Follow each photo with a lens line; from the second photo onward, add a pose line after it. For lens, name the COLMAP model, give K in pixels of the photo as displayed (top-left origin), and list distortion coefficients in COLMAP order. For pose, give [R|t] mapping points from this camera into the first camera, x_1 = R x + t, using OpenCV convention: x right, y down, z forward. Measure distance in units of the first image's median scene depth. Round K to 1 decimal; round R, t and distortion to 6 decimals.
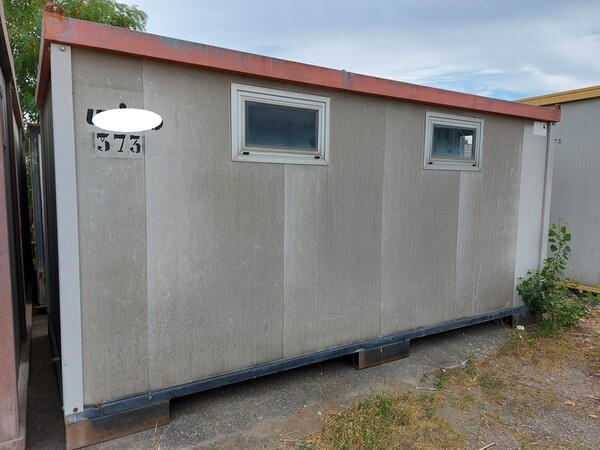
lens RADIAL K [[430.0, 0, 300.0], [0, 430.0, 225.0], [0, 0, 1]] dist [0.080594, -0.103617]
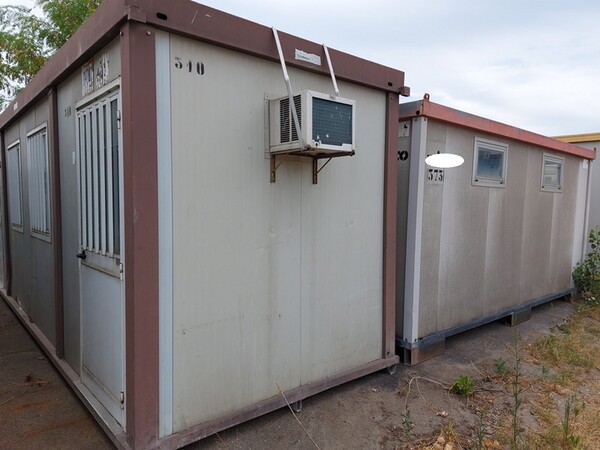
lens RADIAL K [[434.1, 0, 300.0], [0, 434.1, 218.5], [0, 0, 1]] dist [0.080232, -0.167626]
pose [[0.987894, 0.018247, 0.154055, -0.889770], [-0.014457, 0.999566, -0.025686, 0.017440], [-0.154456, 0.023148, 0.987728, -0.402554]]
